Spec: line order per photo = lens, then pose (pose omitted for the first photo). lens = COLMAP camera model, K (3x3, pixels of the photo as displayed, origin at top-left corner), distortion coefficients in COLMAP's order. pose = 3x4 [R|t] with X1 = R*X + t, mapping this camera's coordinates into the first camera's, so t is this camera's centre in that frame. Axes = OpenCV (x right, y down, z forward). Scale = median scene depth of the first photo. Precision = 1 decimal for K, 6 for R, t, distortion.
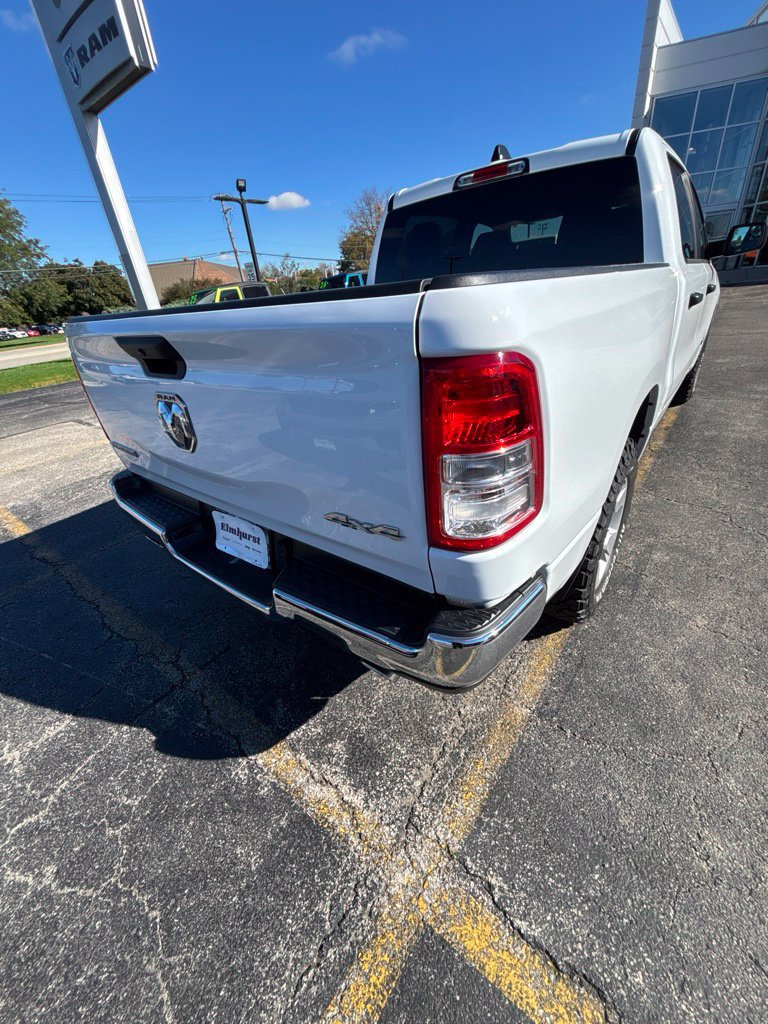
lens RADIAL K [[414.3, 0, 381.9], [0, 414.3, 511.4], [0, 0, 1]] dist [-0.002763, 0.000937]
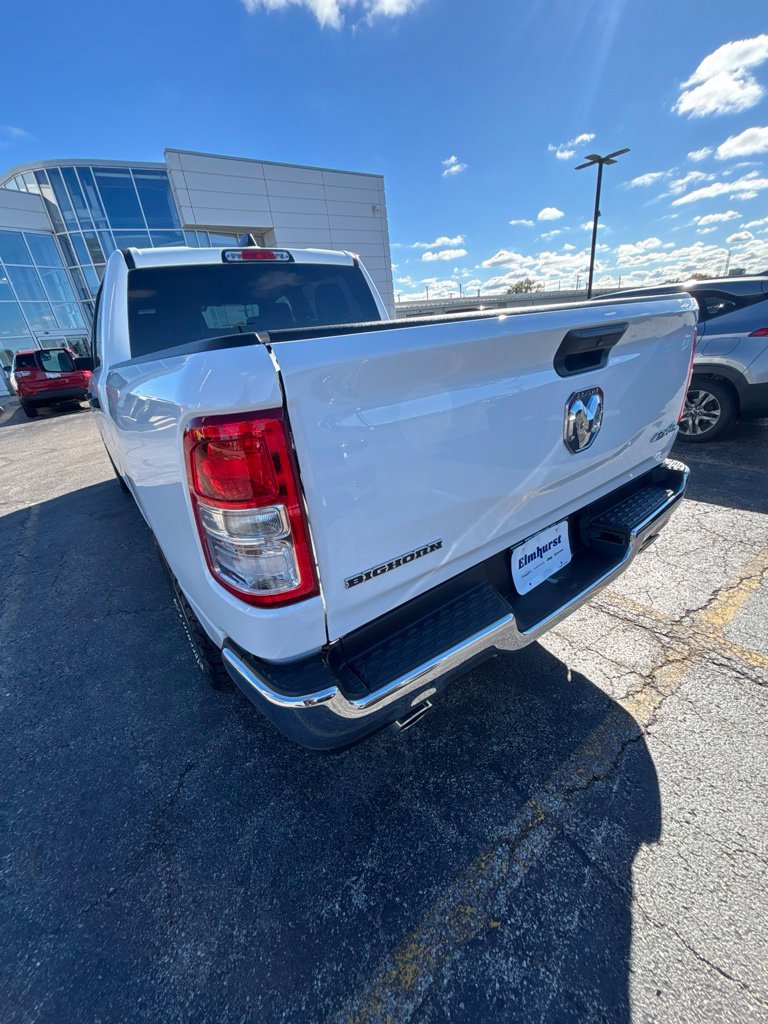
lens RADIAL K [[414.3, 0, 386.3], [0, 414.3, 510.8], [0, 0, 1]] dist [-0.002763, 0.000937]
pose [[0.274781, -0.317422, 0.907600, -1.165929], [0.525955, 0.839814, 0.134479, -0.305546], [-0.804902, 0.440405, 0.397715, 0.814850]]
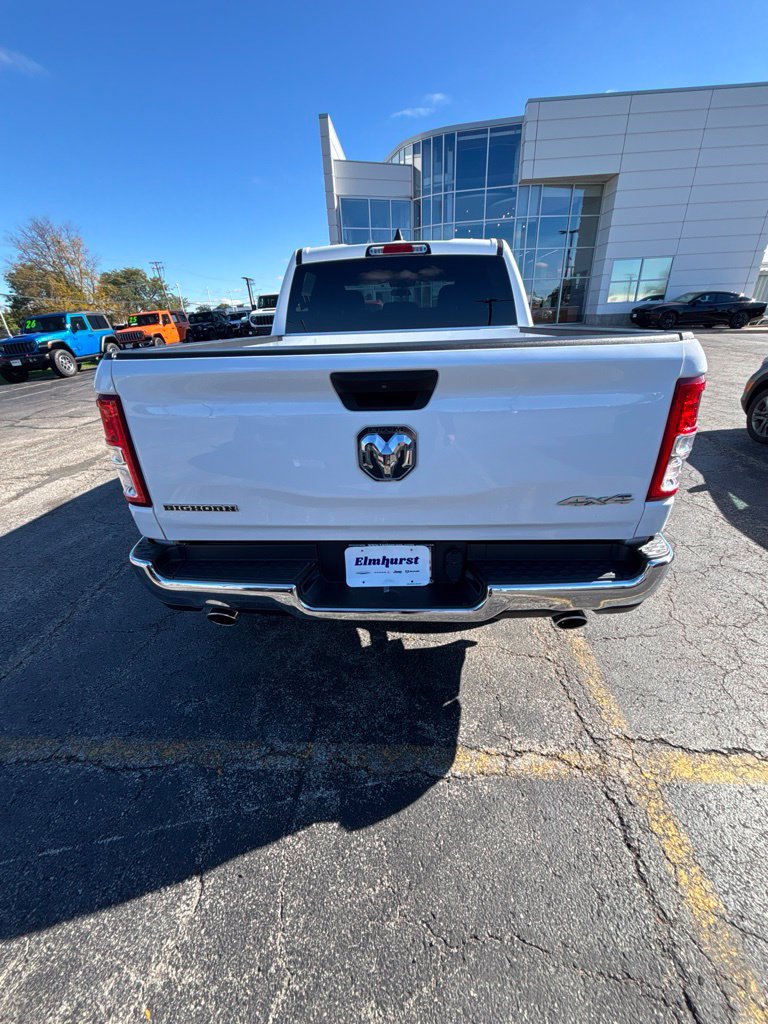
lens RADIAL K [[414.3, 0, 384.7], [0, 414.3, 512.6], [0, 0, 1]] dist [-0.002763, 0.000937]
pose [[0.819969, -0.185594, 0.541484, -0.815859], [0.236534, 0.971294, -0.025272, -0.035860], [-0.521250, 0.148802, 0.840331, 0.128385]]
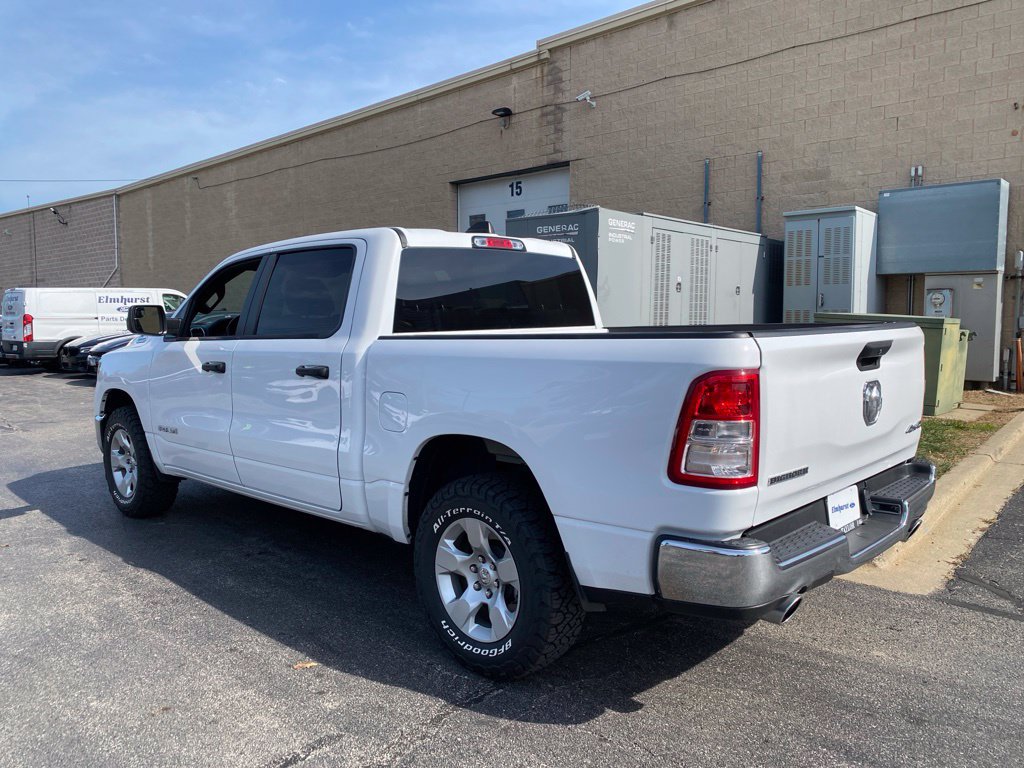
lens RADIAL K [[788.1, 0, 516.0], [0, 788.1, 384.4], [0, 0, 1]] dist [0.028665, -0.037061]
pose [[0.084944, 0.004407, 0.996376, -2.398571], [0.479949, 0.876152, -0.044792, -0.535104], [-0.873174, 0.482014, 0.072309, 1.364015]]
